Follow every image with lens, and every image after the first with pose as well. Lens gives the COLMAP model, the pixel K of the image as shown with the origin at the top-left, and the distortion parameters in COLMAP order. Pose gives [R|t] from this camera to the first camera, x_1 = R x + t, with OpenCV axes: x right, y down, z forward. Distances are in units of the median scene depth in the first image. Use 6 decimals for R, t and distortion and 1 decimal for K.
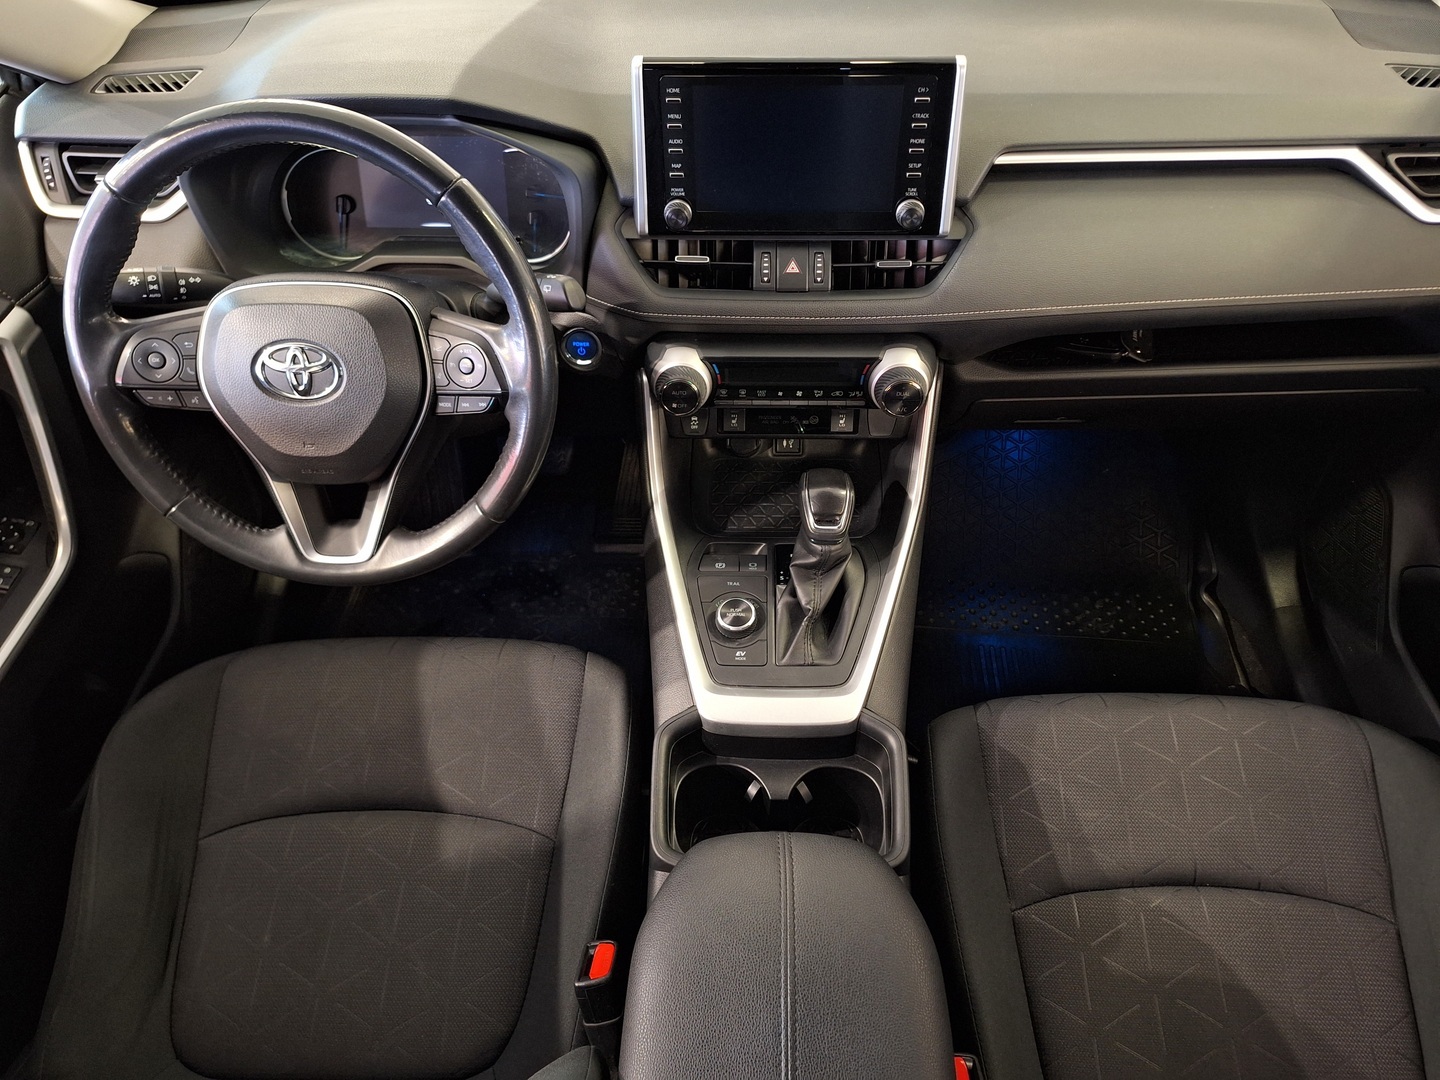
lens RADIAL K [[1029.1, 0, 728.8], [0, 1029.1, 545.8], [0, 0, 1]] dist [0.061216, -0.051135]
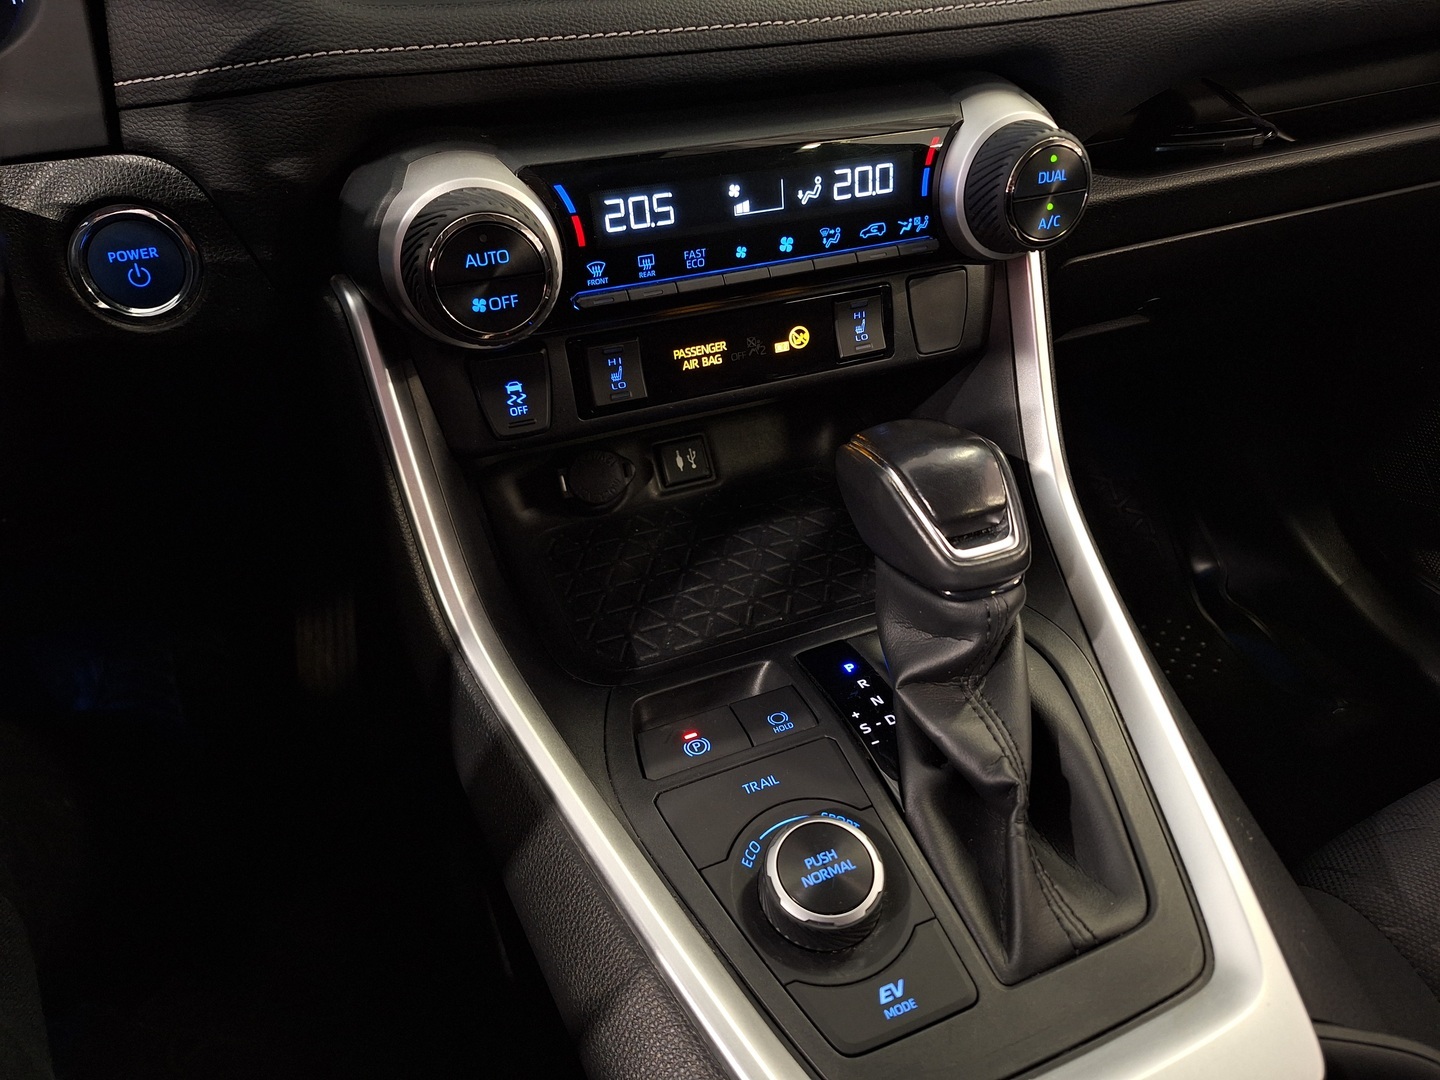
lens RADIAL K [[1029.1, 0, 731.0], [0, 1029.1, 535.8], [0, 0, 1]] dist [0.061216, -0.051135]
pose [[0.912475, -0.235802, 0.334346, -0.116877], [0.292266, 0.947547, -0.129365, -0.000768], [-0.286304, 0.215760, 0.933530, 0.746175]]
